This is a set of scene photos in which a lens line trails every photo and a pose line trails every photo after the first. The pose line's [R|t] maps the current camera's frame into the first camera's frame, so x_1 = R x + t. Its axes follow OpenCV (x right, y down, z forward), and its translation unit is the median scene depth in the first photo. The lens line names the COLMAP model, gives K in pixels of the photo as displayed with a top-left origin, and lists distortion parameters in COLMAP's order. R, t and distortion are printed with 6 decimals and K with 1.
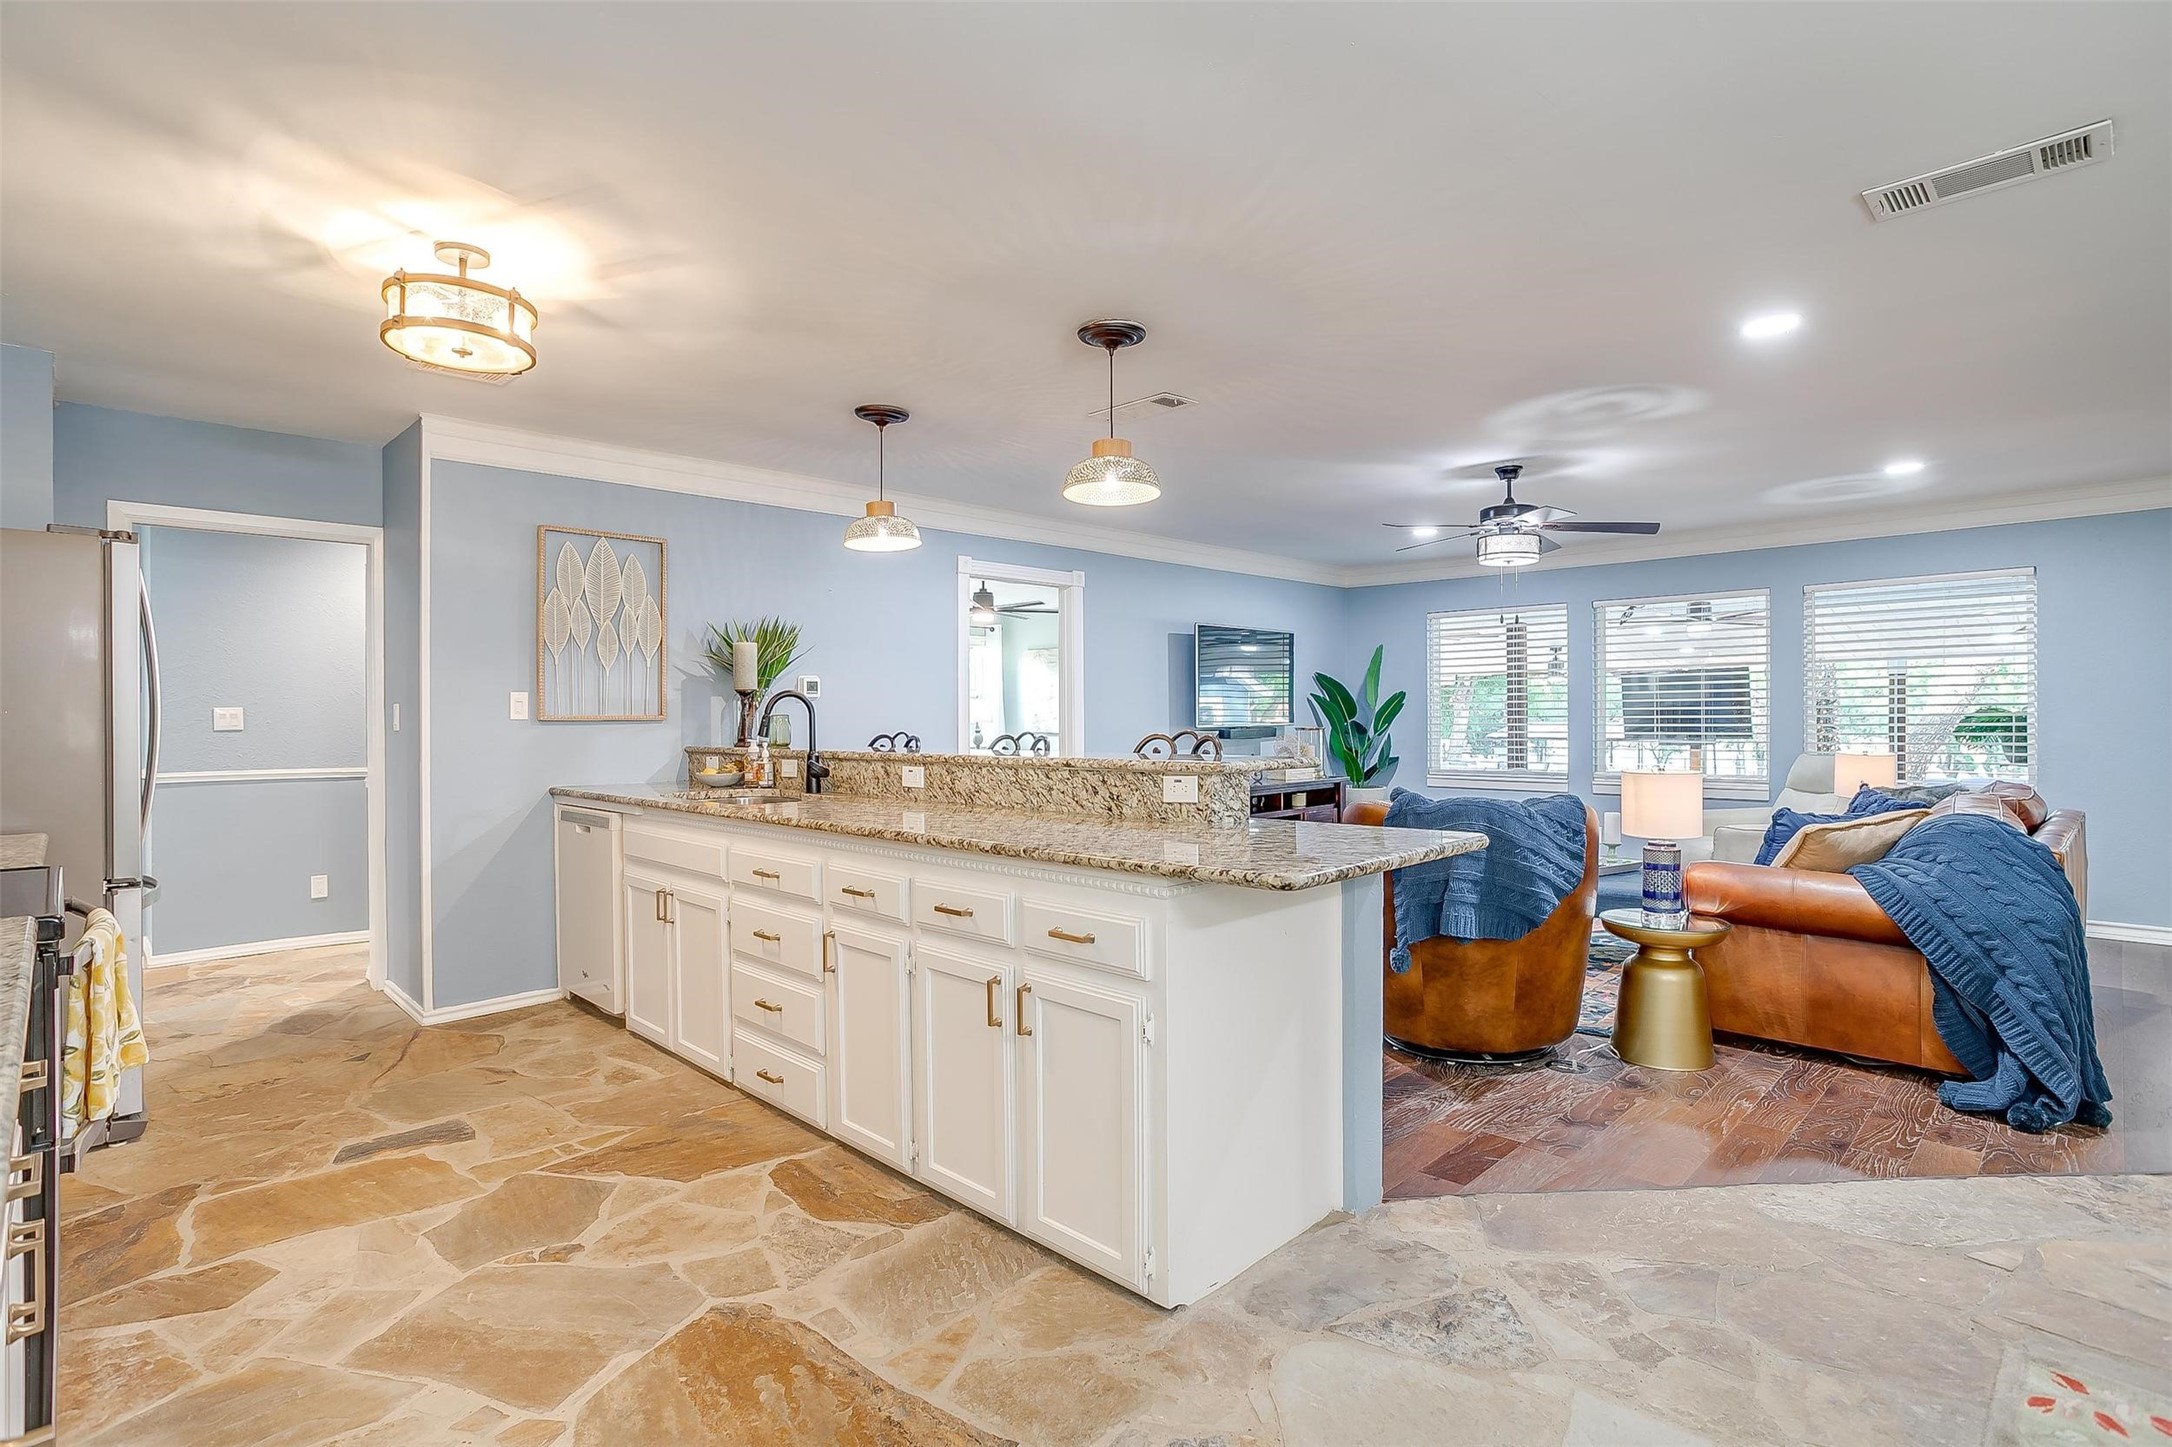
lens RADIAL K [[1059.8, 0, 1069.0], [0, 1059.8, 720.0], [0, 0, 1]] dist [-0.050692, 0.031670]
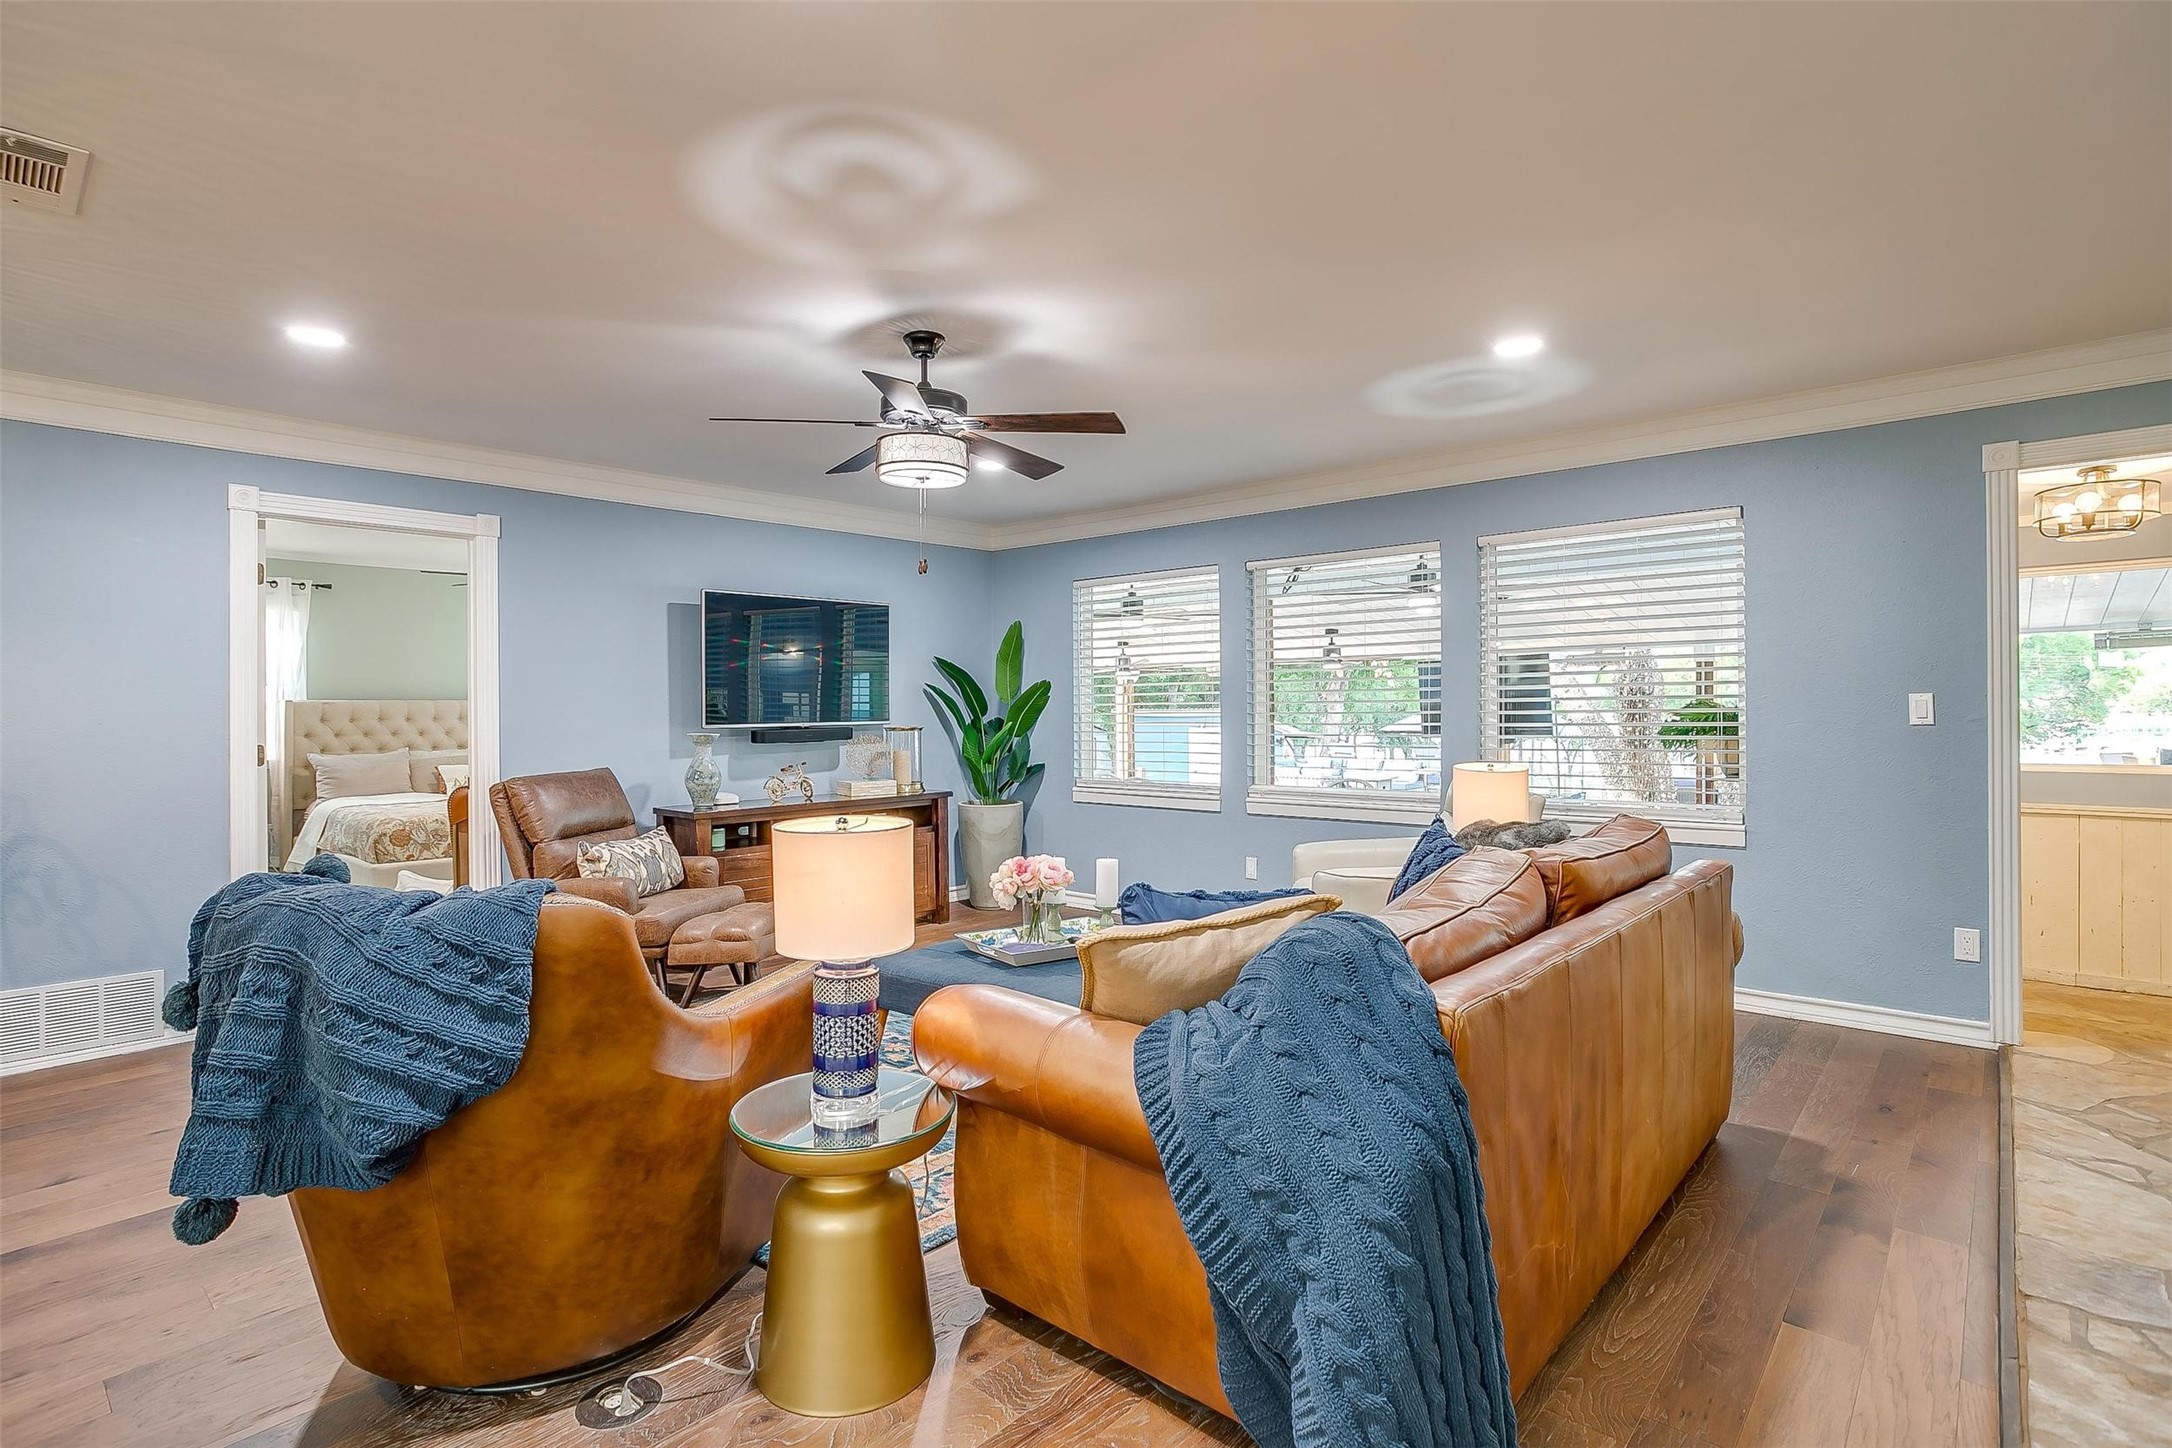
lens RADIAL K [[1066.1, 0, 1066.6], [0, 1066.1, 710.1], [0, 0, 1]] dist [-0.048482, 0.031328]
pose [[0.998863, -0.001604, 0.047644, 0.595245], [0.001789, 0.999991, -0.003834, -0.005387], [-0.047637, 0.003915, 0.998857, 0.418791]]
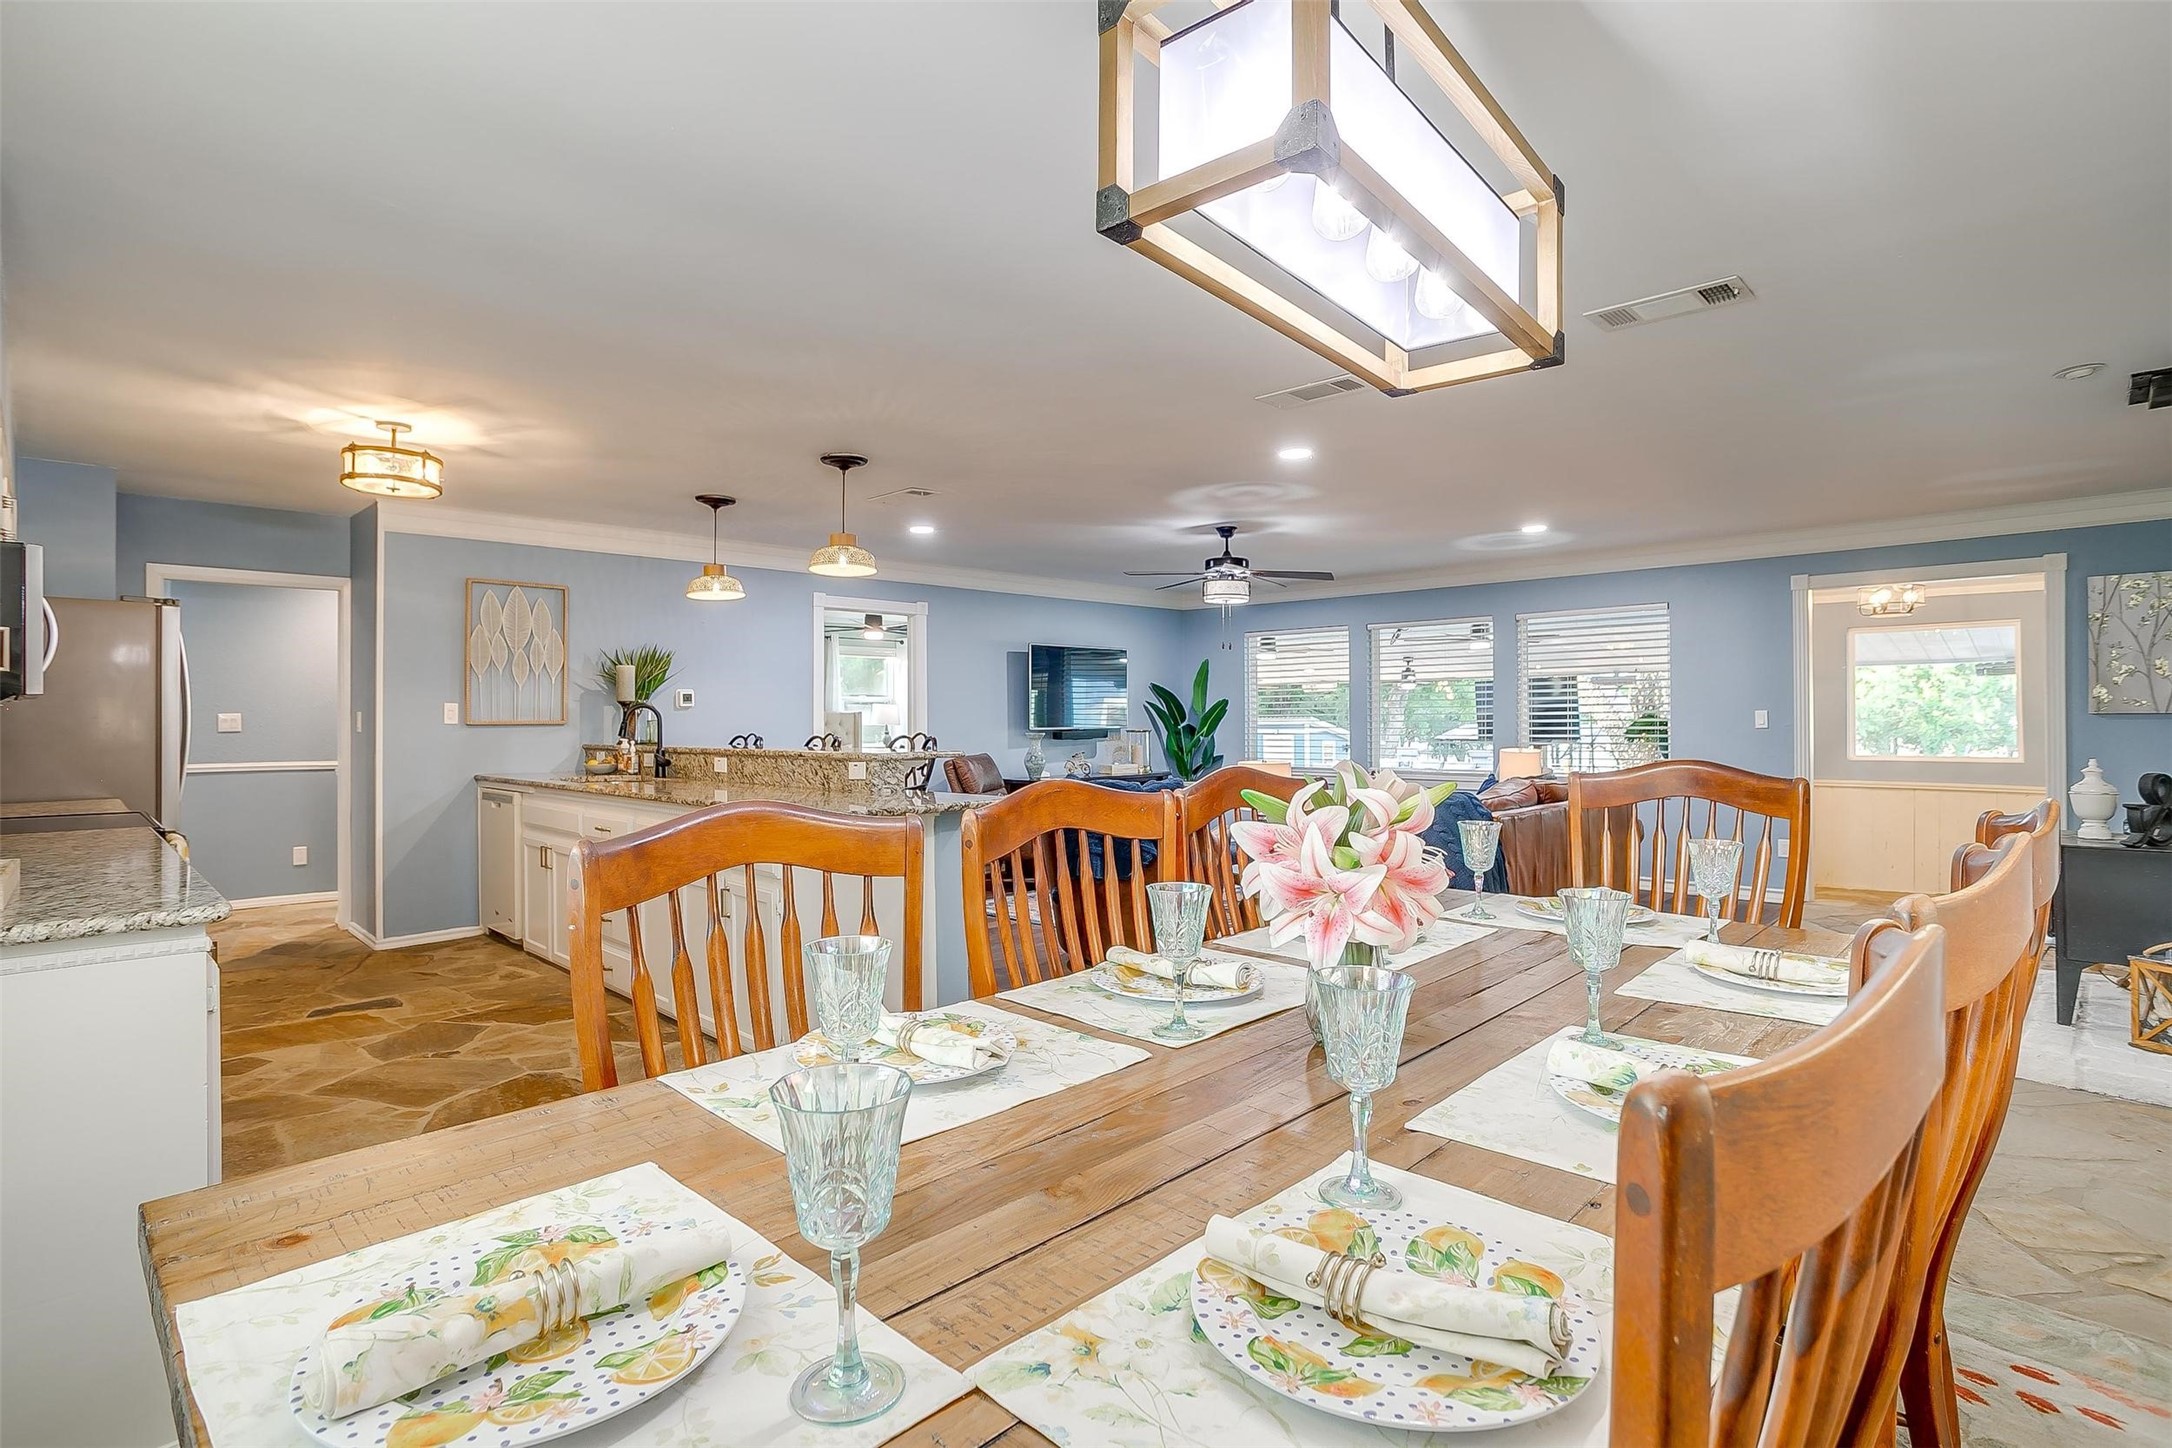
lens RADIAL K [[1066.1, 0, 1066.6], [0, 1066.1, 710.1], [0, 0, 1]] dist [-0.048482, 0.031328]
pose [[0.999987, 0.000790, 0.005067, 0.271673], [-0.000735, 0.999941, -0.010834, -0.004114], [-0.005076, 0.010830, 0.999928, -0.371736]]
